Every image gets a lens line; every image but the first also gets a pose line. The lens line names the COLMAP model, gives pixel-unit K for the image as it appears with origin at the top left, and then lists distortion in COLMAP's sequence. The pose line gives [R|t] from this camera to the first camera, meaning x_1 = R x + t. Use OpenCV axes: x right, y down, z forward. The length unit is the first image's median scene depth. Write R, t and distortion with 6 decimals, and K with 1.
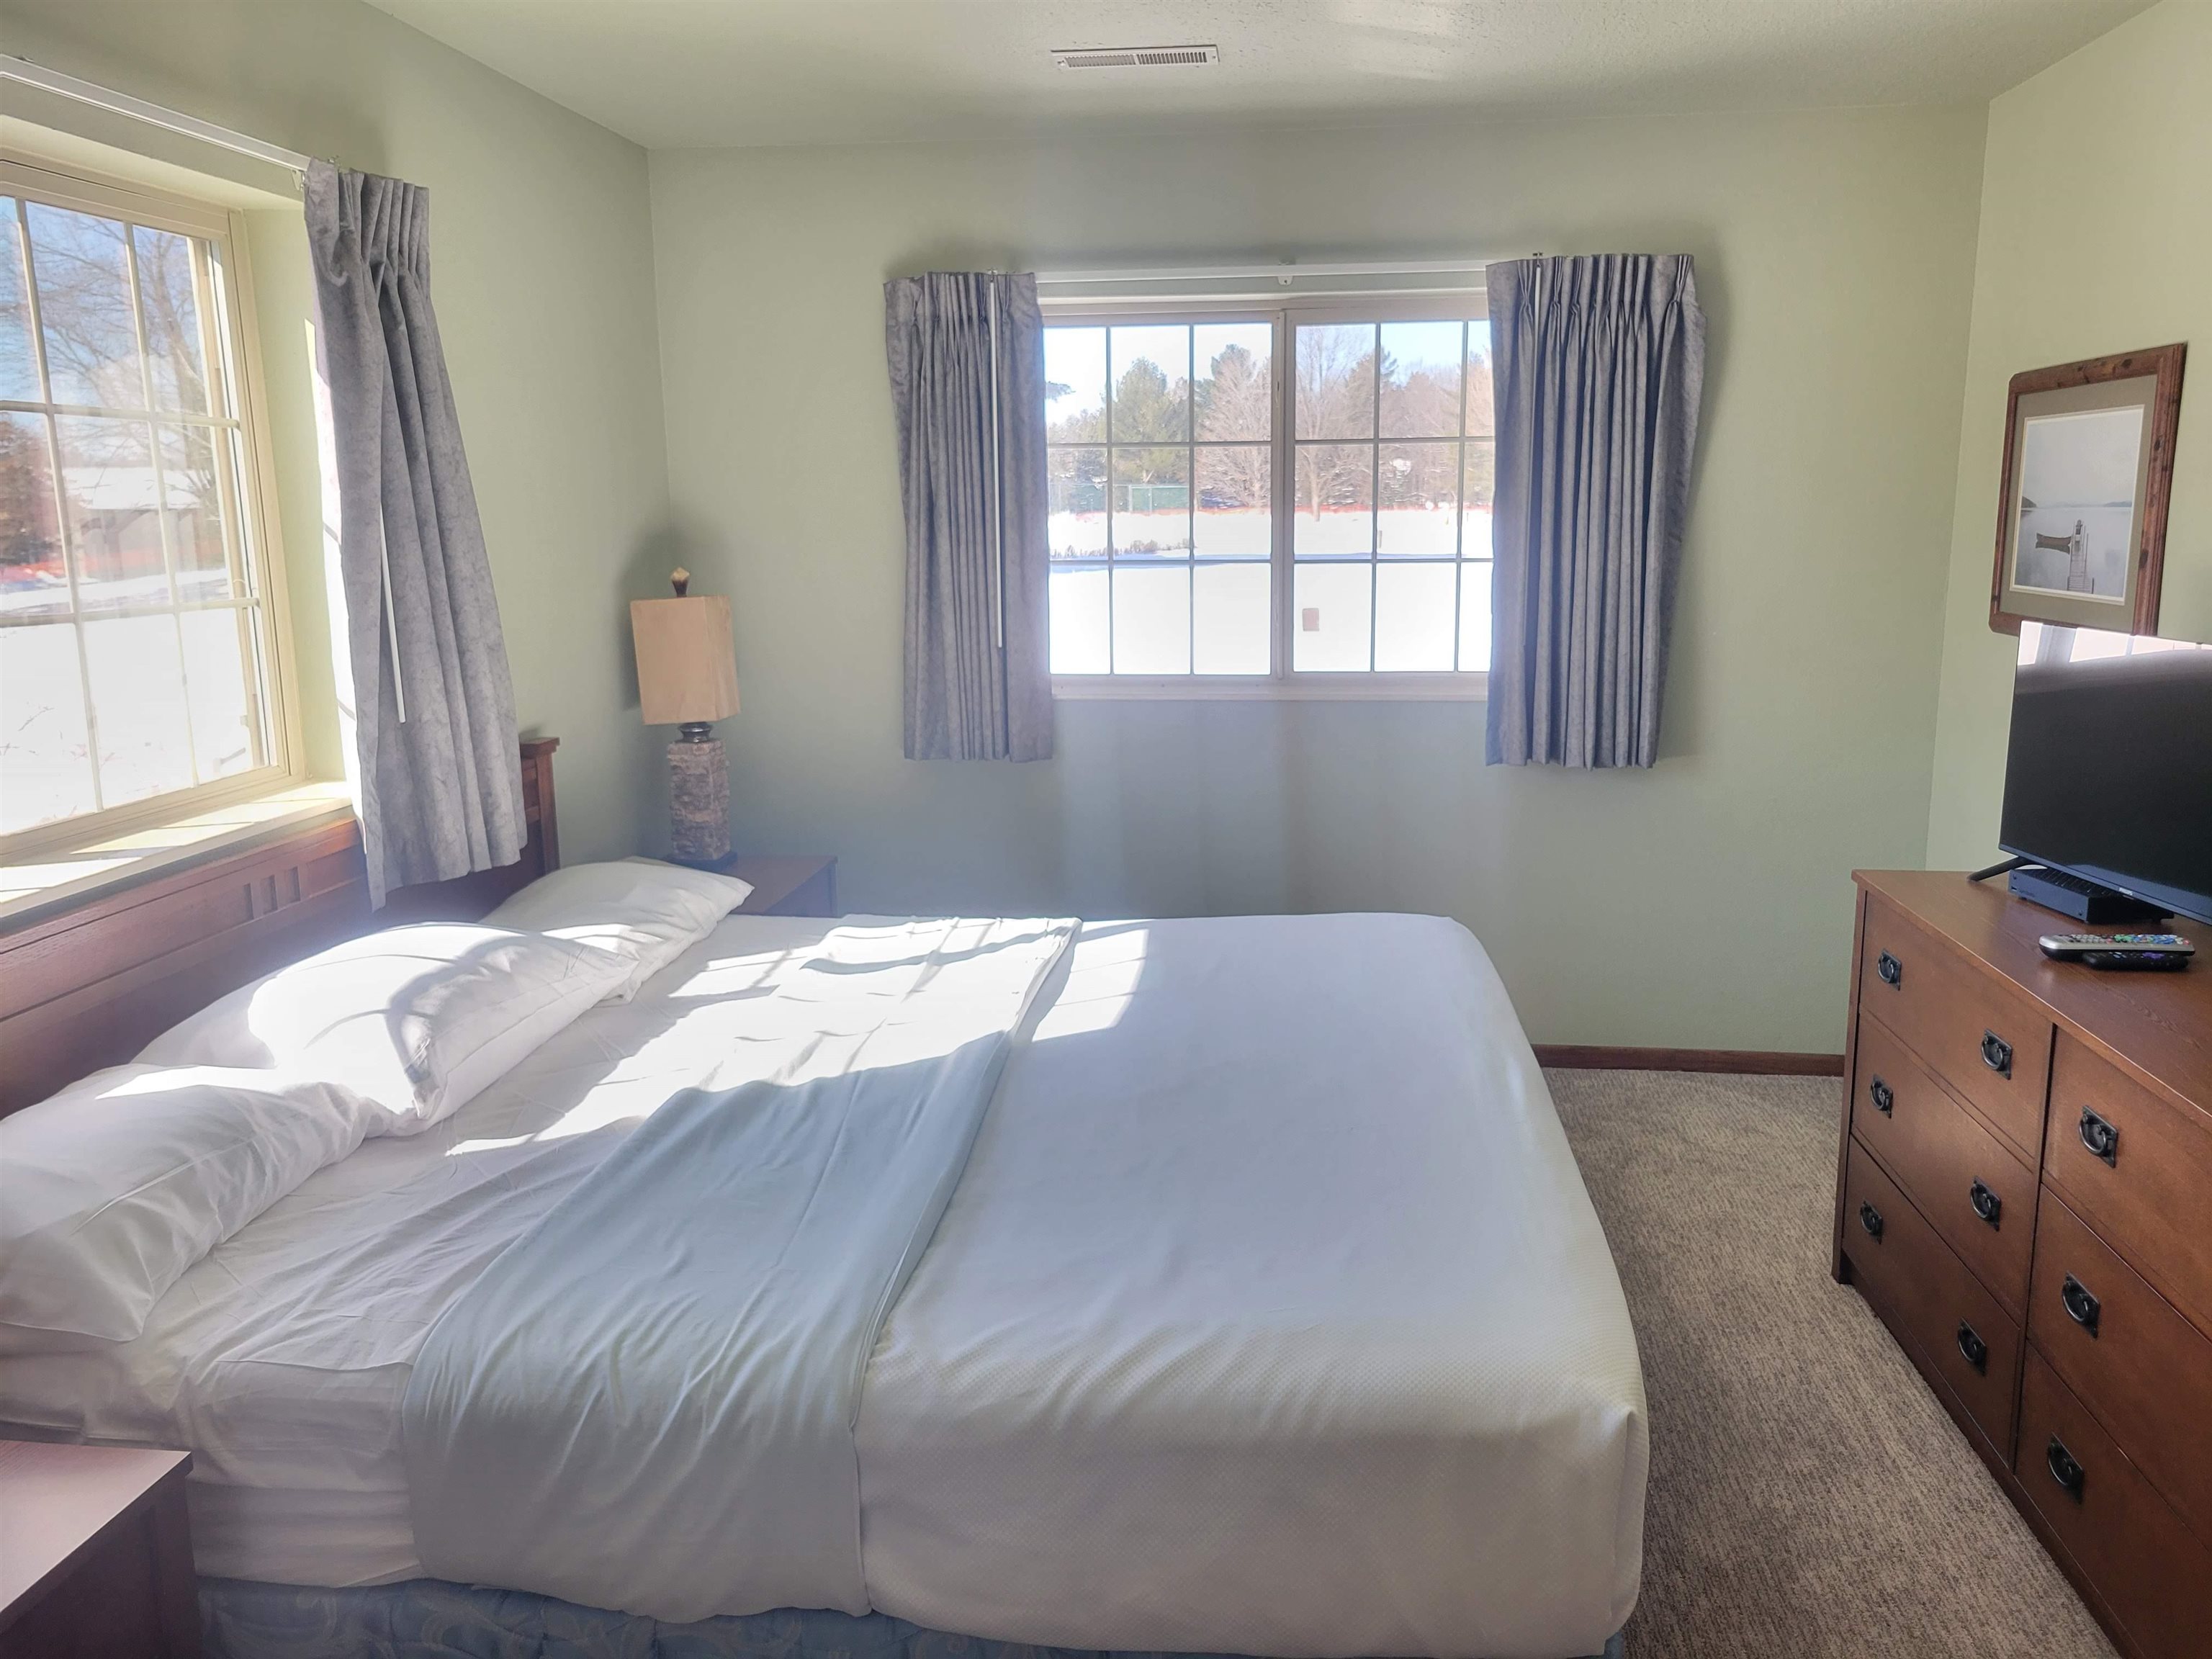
lens RADIAL K [[1669.1, 0, 1112.0], [0, 1669.1, 814.3], [0, 0, 1]] dist [0.047164, -0.019649]
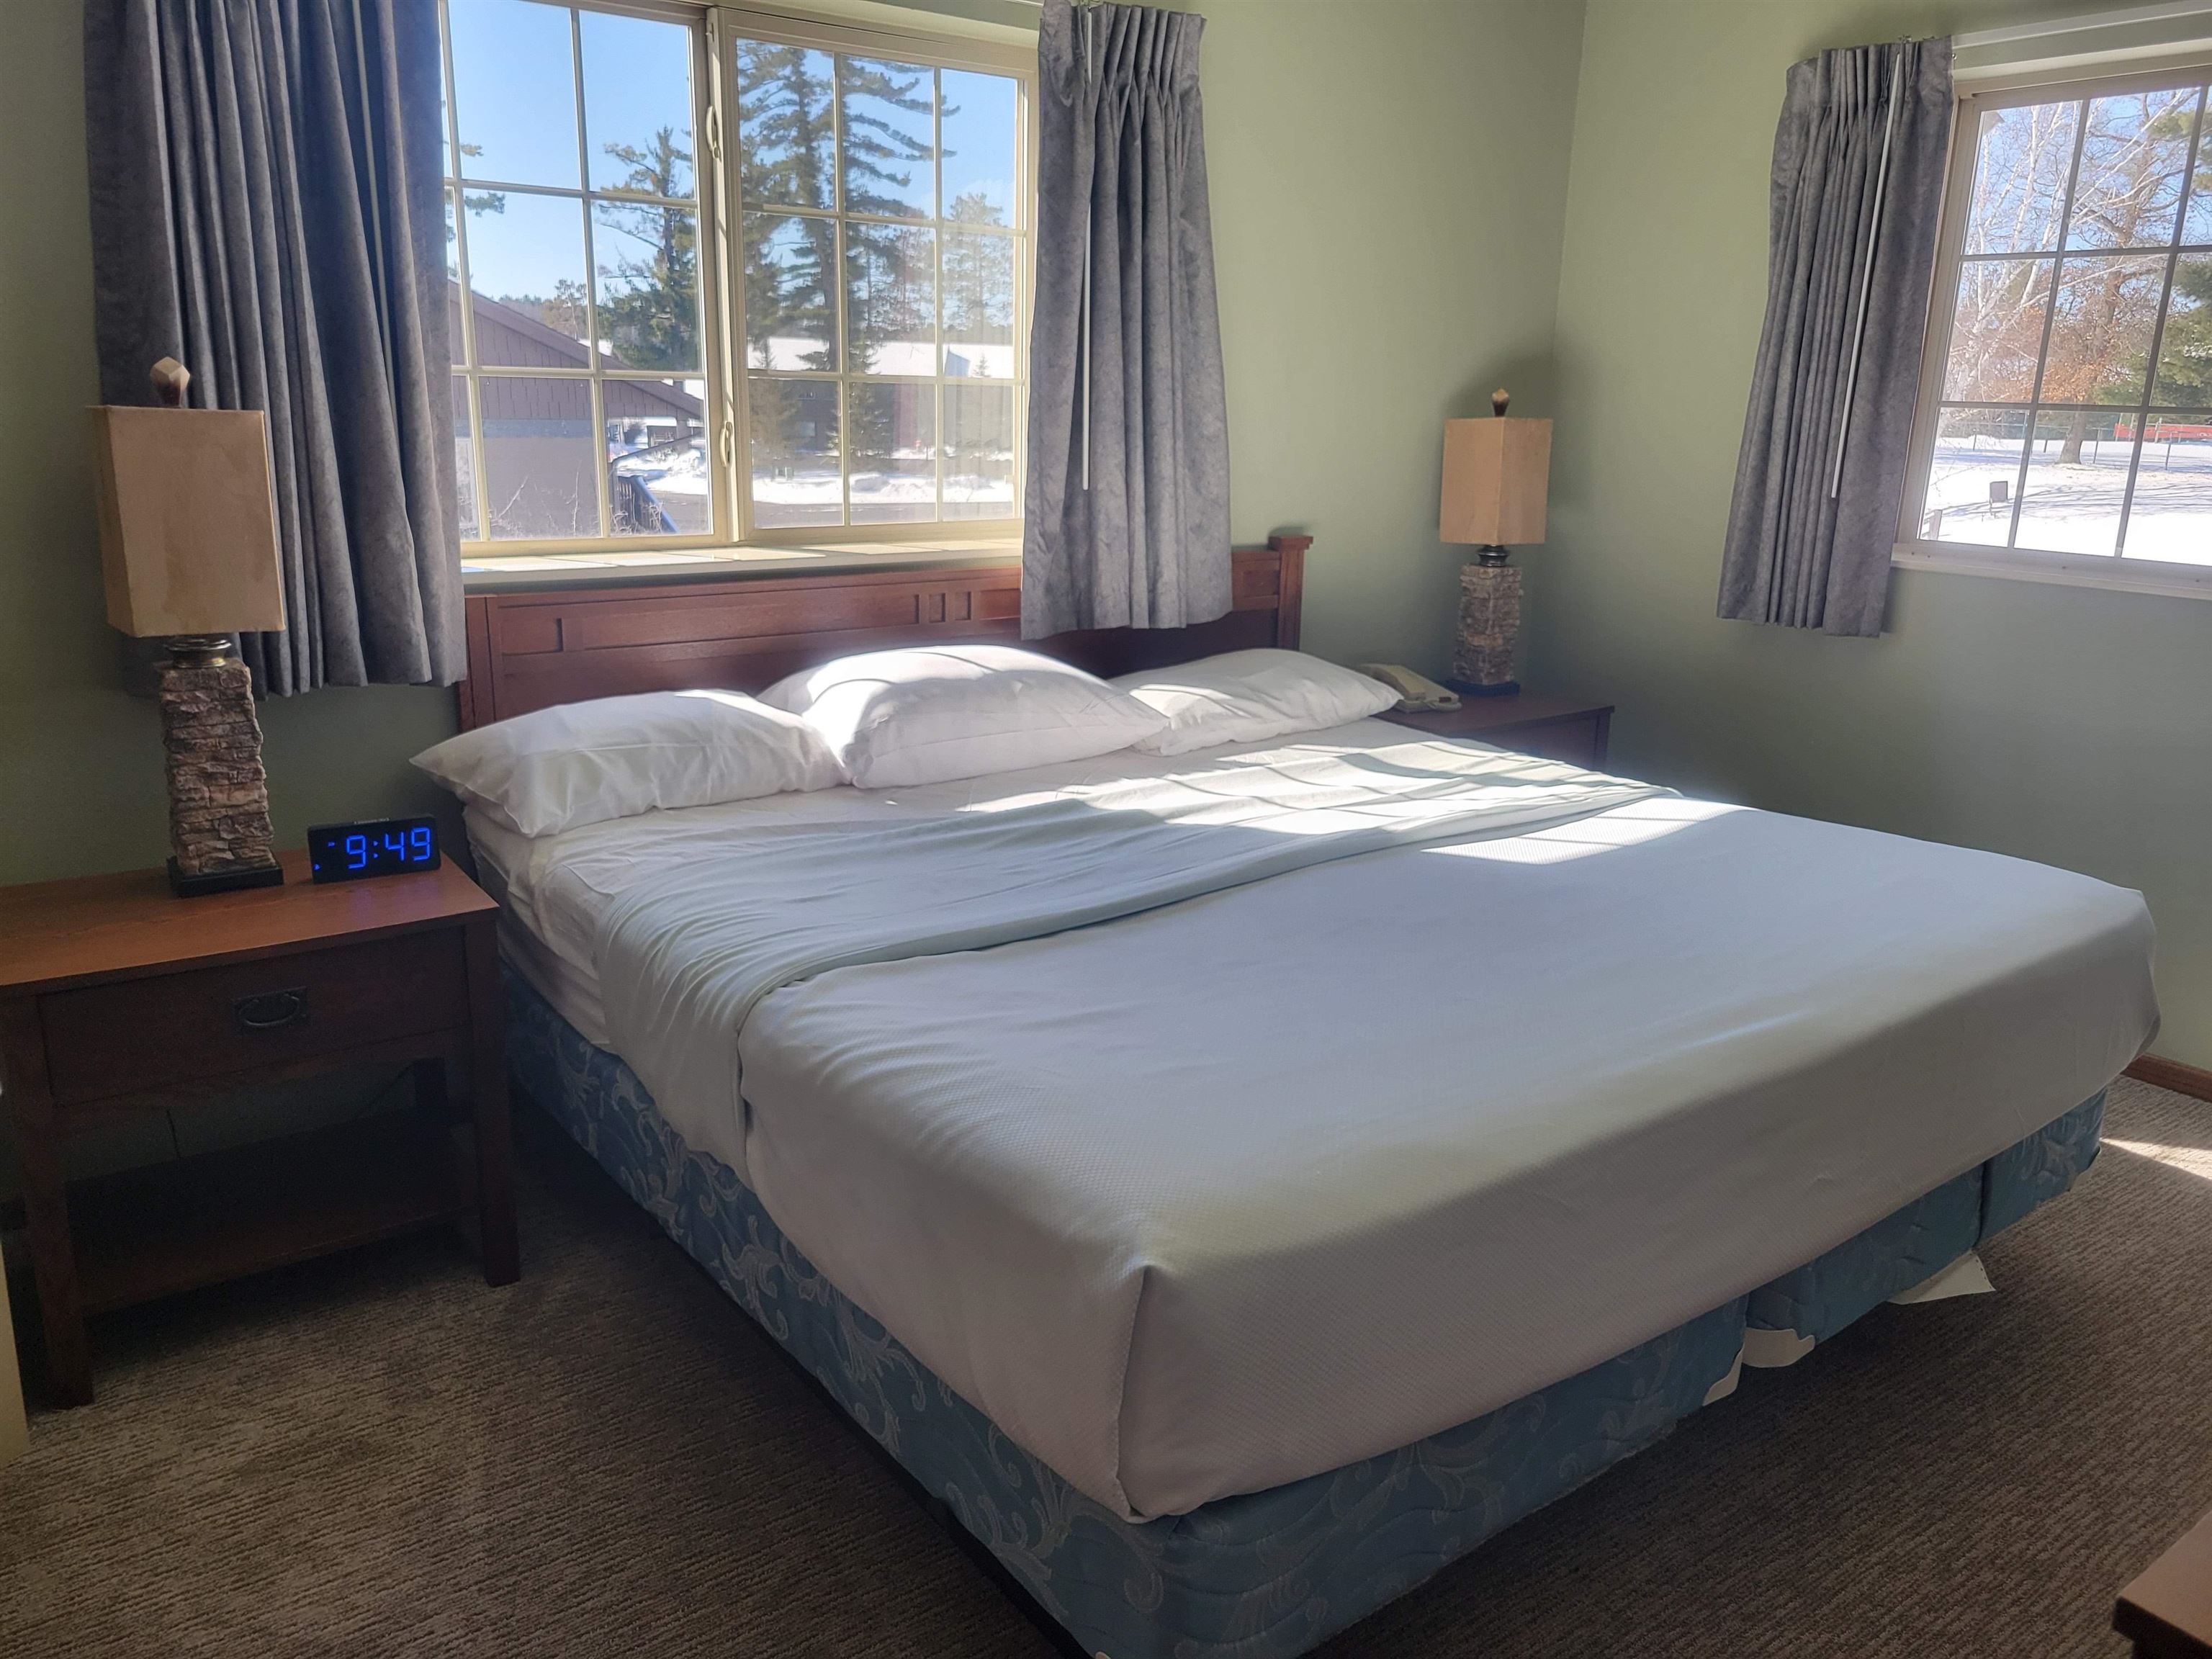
lens RADIAL K [[1669.1, 0, 1145.2], [0, 1669.1, 822.4], [0, 0, 1]] dist [0.047164, -0.019649]
pose [[0.684779, 0.217840, -0.695430, 0.465402], [-0.169271, 0.975724, 0.138963, 0.003398], [0.708819, 0.022557, 0.705029, 0.200595]]
